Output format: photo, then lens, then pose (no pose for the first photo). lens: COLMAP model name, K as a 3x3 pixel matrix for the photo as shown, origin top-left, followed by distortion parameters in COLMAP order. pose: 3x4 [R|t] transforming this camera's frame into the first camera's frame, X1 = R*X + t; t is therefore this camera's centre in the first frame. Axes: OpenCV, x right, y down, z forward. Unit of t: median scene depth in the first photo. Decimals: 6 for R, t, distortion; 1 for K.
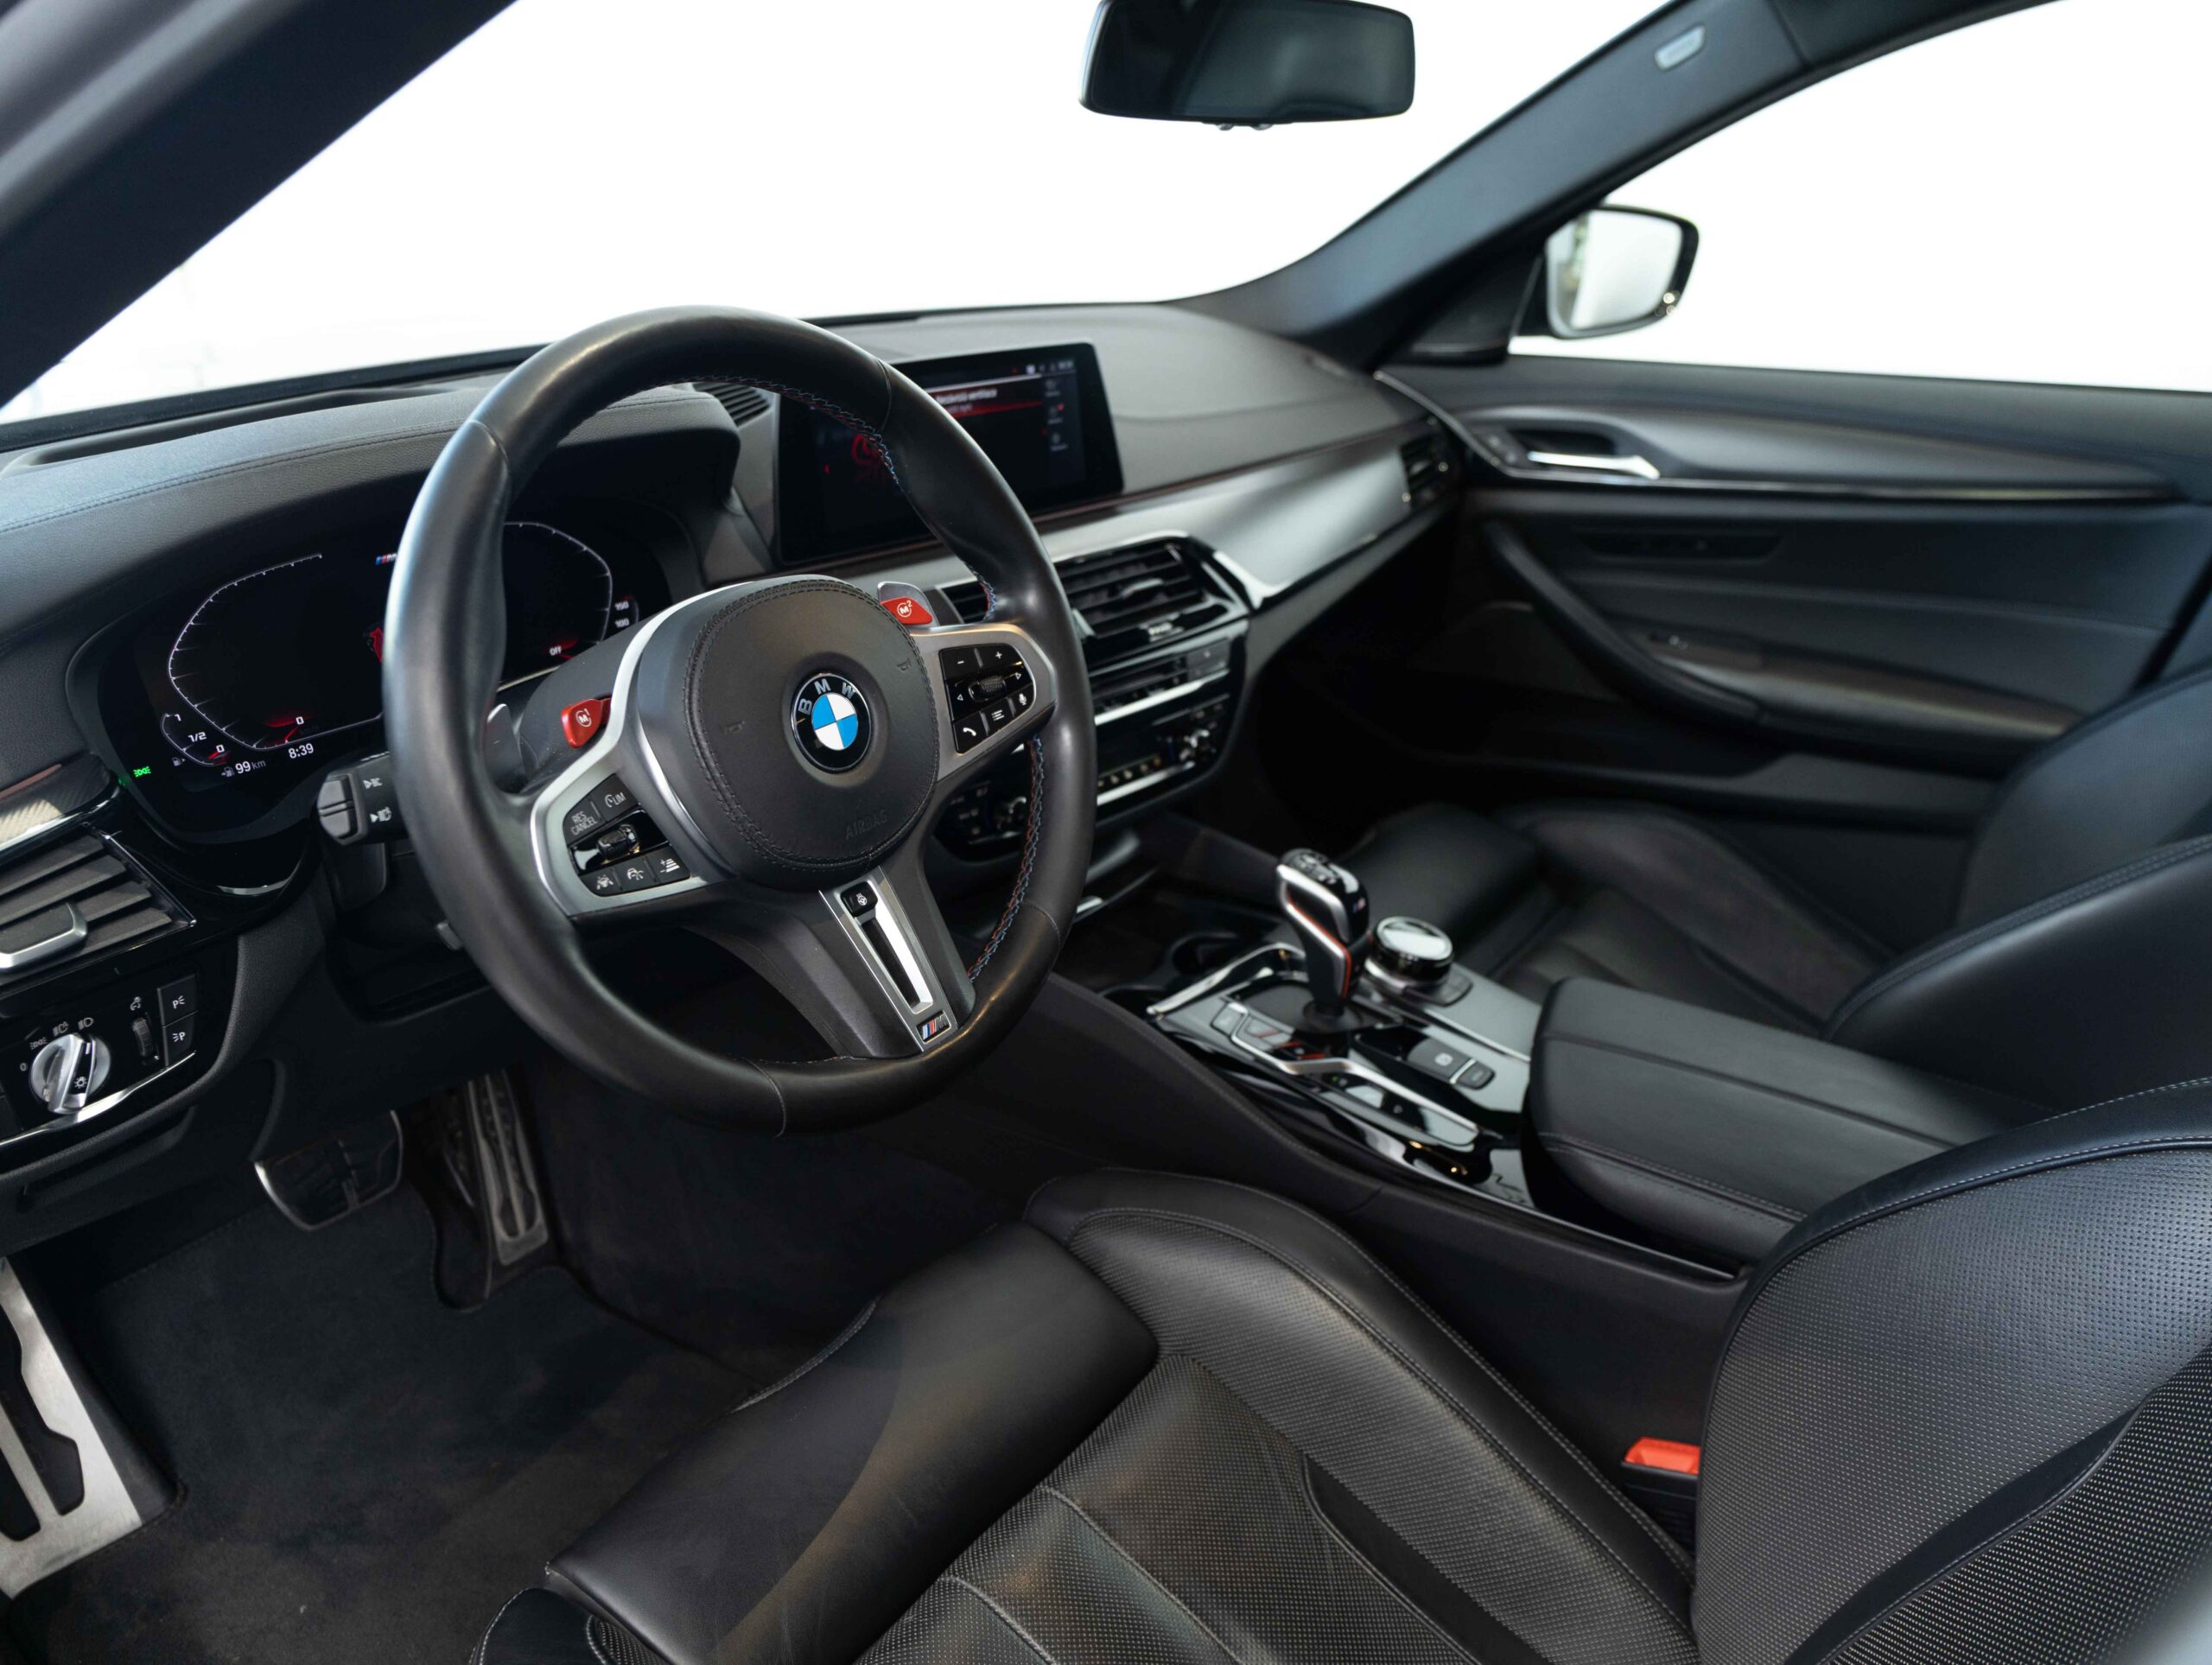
lens RADIAL K [[1622.6, 0, 1106.0], [0, 1622.6, 832.5], [0, 0, 1]] dist [0.006009, 0.004379]
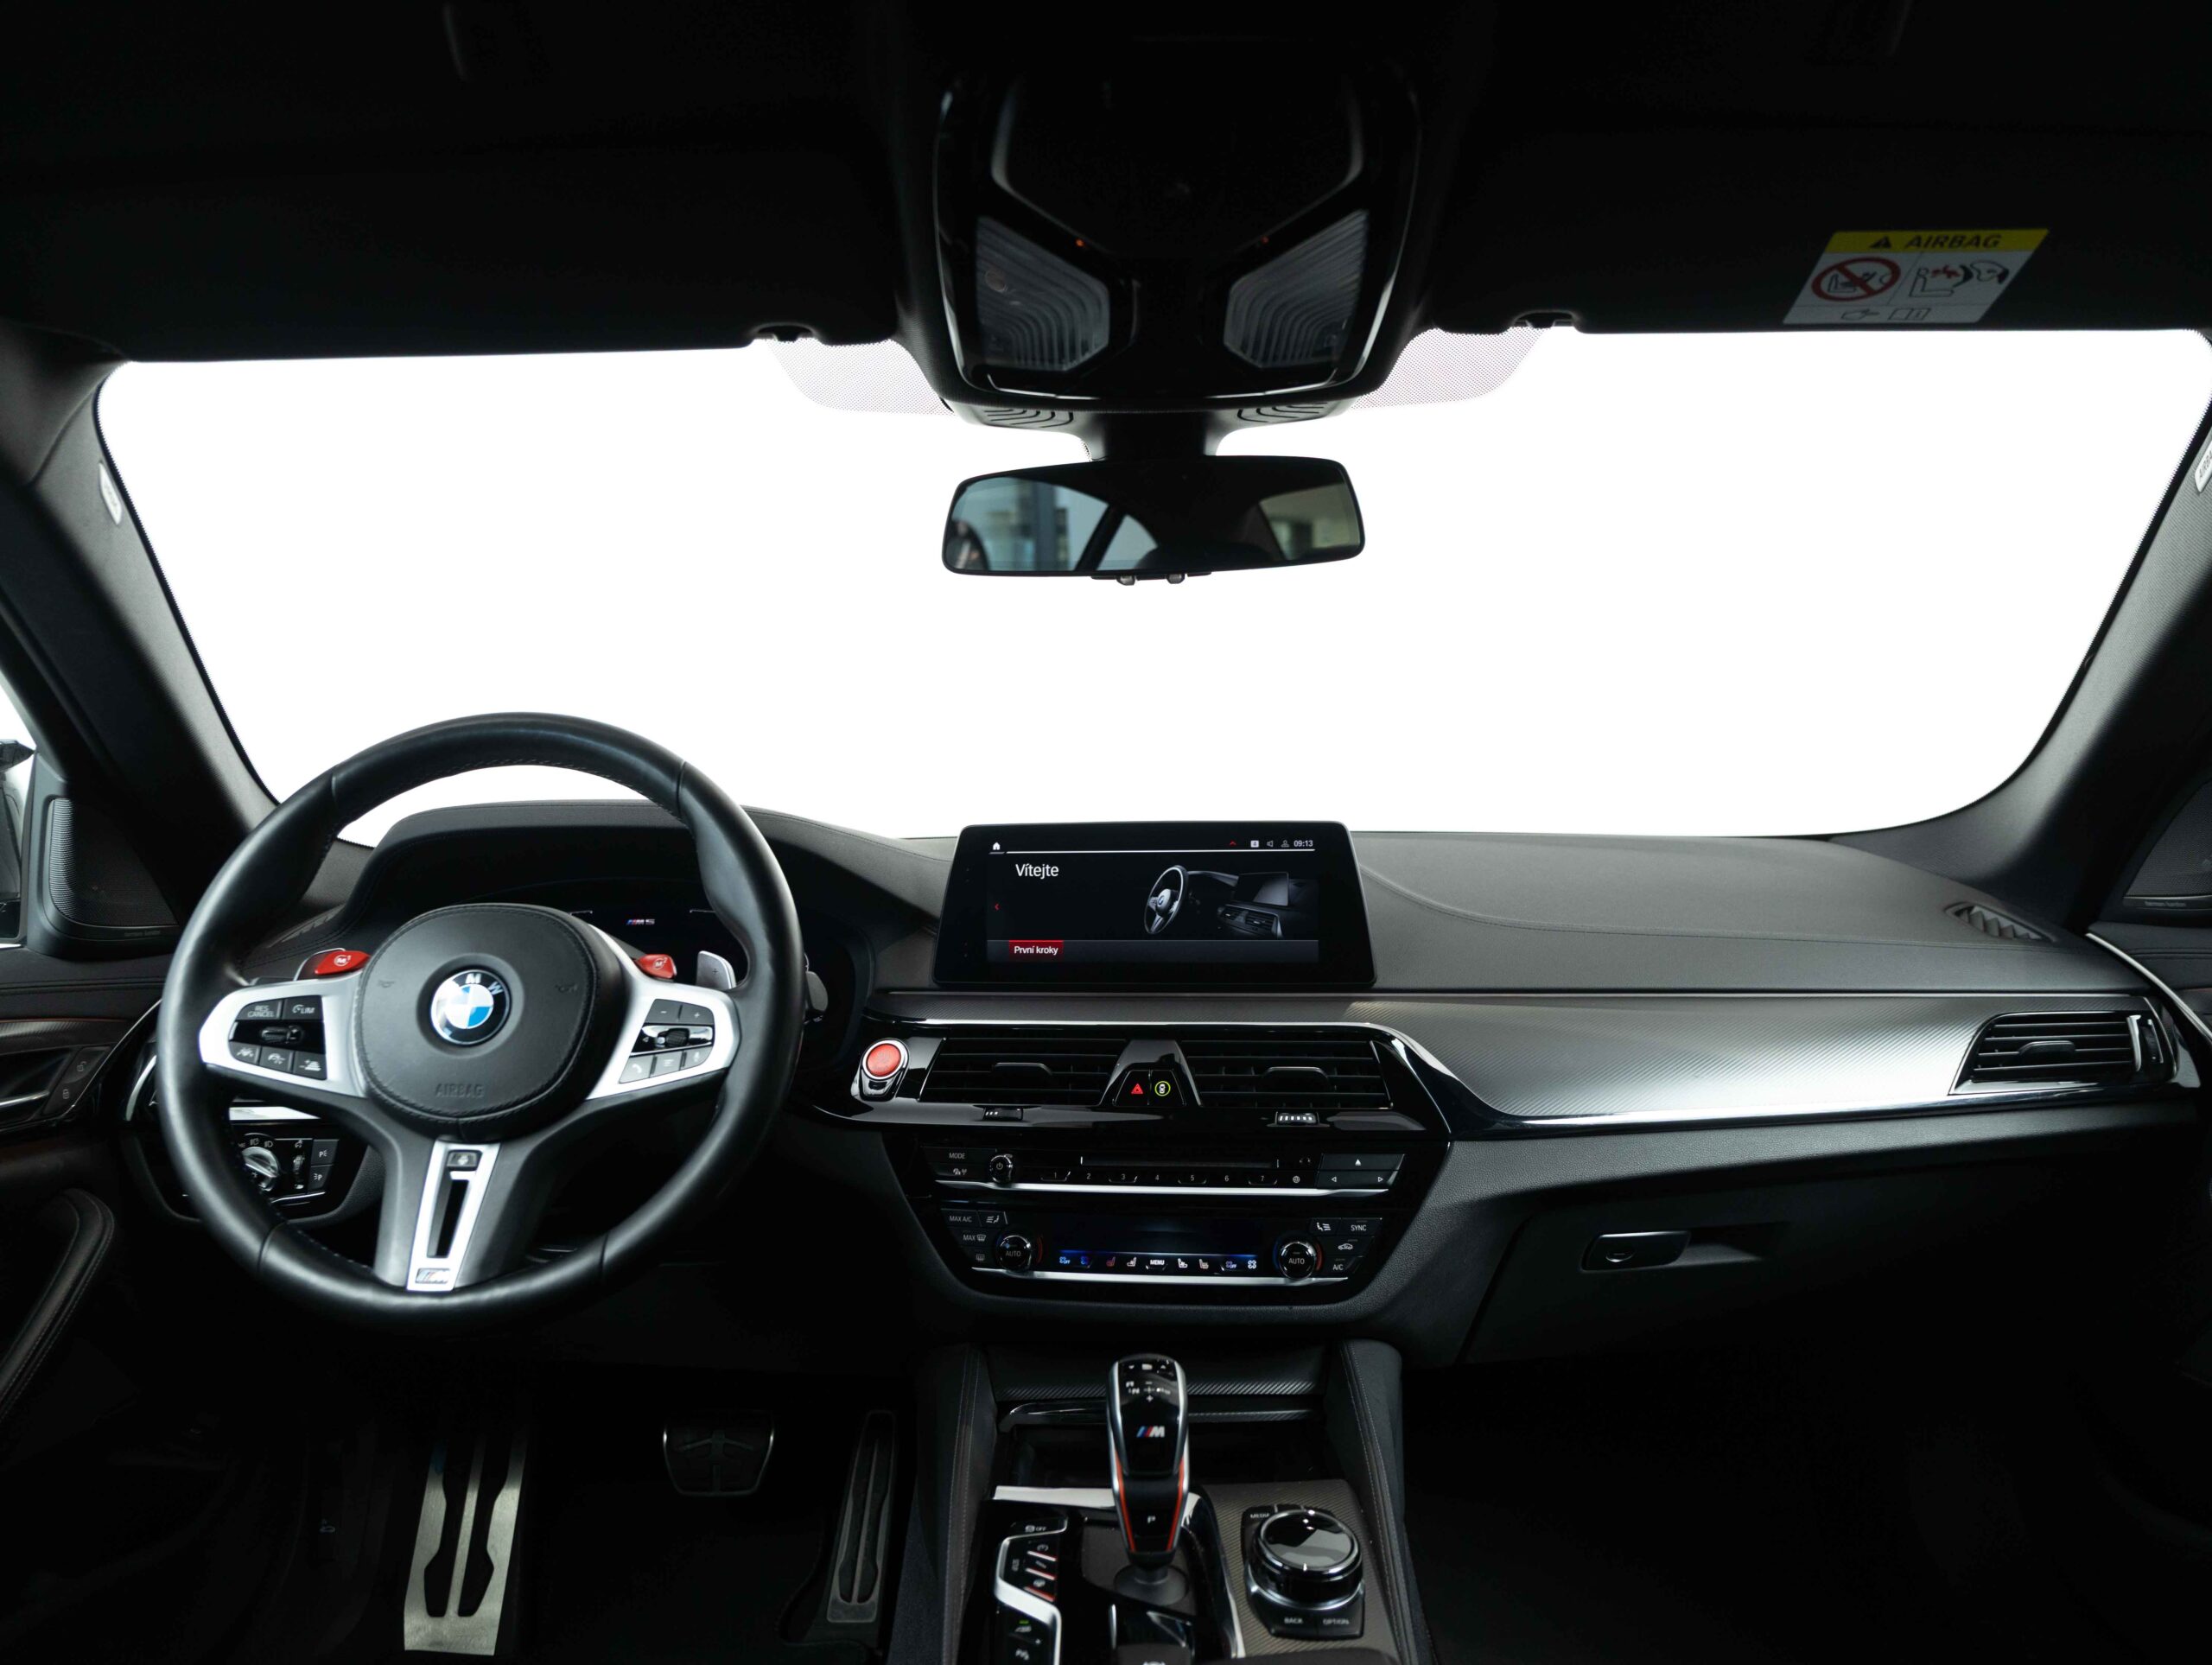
lens RADIAL K [[1622.6, 0, 1106.0], [0, 1622.6, 832.5], [0, 0, 1]] dist [0.006009, 0.004379]
pose [[0.593645, 0.000791, -0.804726, 0.765833], [-0.309980, 0.923058, -0.227764, -0.038902], [0.742629, 0.384660, 0.548214, 0.416406]]
